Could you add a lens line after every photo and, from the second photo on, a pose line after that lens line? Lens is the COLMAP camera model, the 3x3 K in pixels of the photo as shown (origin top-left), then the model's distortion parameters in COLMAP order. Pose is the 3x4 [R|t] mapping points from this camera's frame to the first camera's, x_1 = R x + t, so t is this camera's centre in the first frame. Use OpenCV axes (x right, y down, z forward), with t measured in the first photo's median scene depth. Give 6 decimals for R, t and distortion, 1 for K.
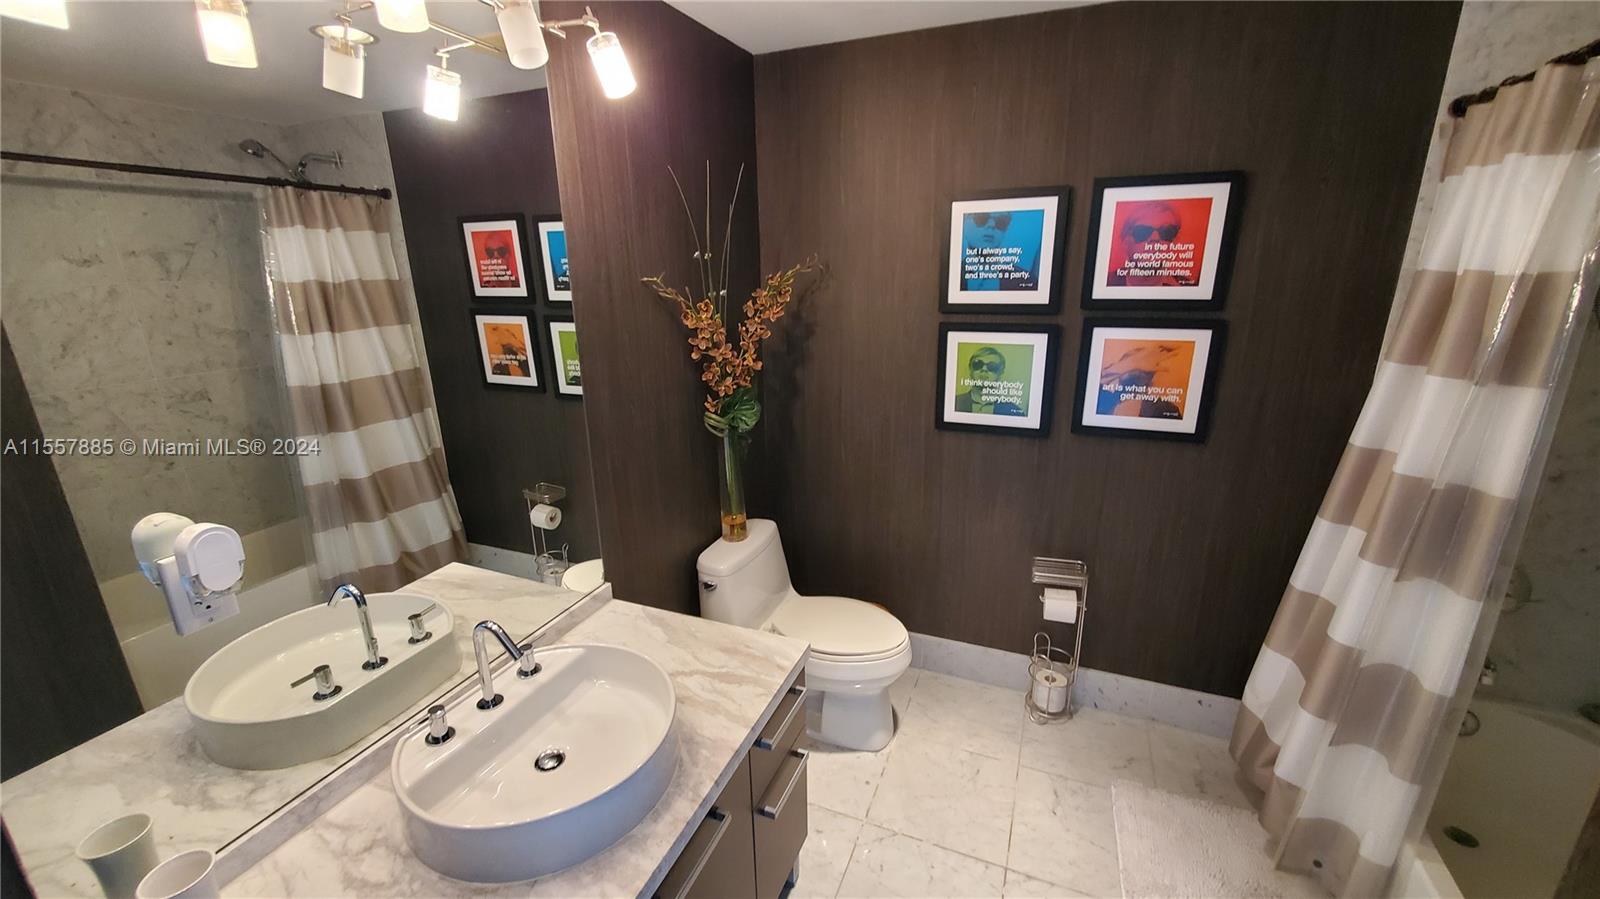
lens RADIAL K [[641.3, 0, 801.4], [0, 641.3, 455.2], [0, 0, 1]] dist [-0.000334, -0.001689]
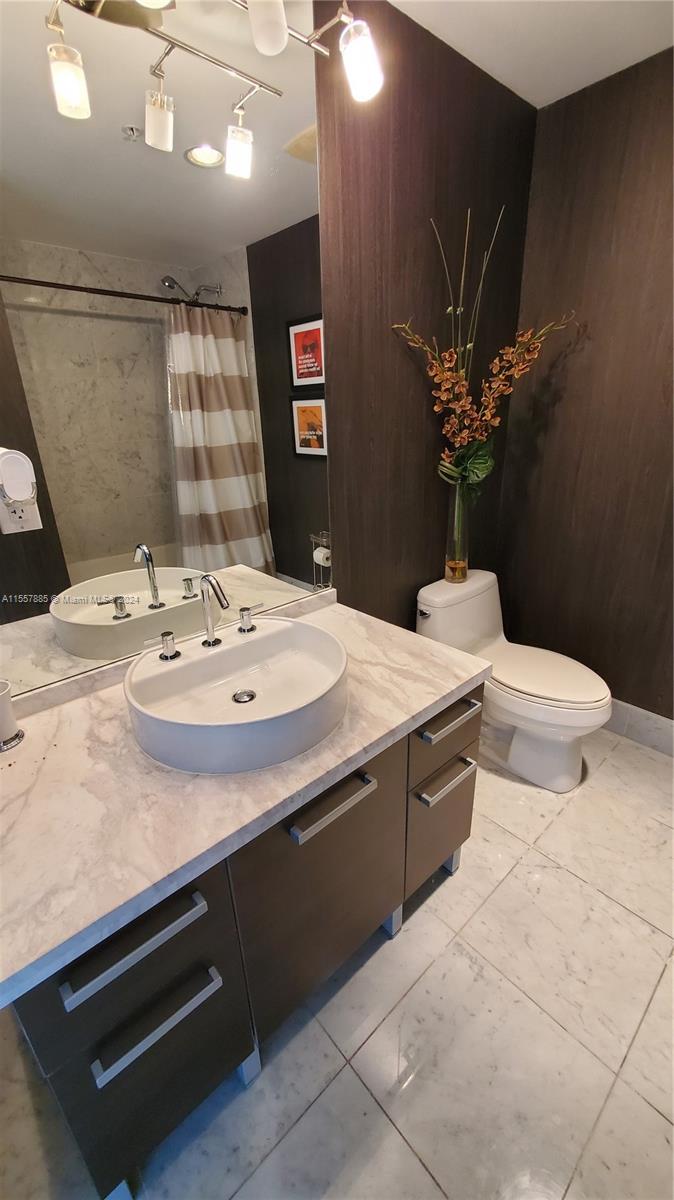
lens RADIAL K [[481.0, 0, 335.4], [0, 481.0, 600.1], [0, 0, 1]] dist [-0.000334, -0.001689]
pose [[0.902010, 0.147614, -0.405694, 0.064410], [-0.108691, 0.987106, 0.117503, 0.096325], [0.417808, -0.061893, 0.906425, 0.144369]]
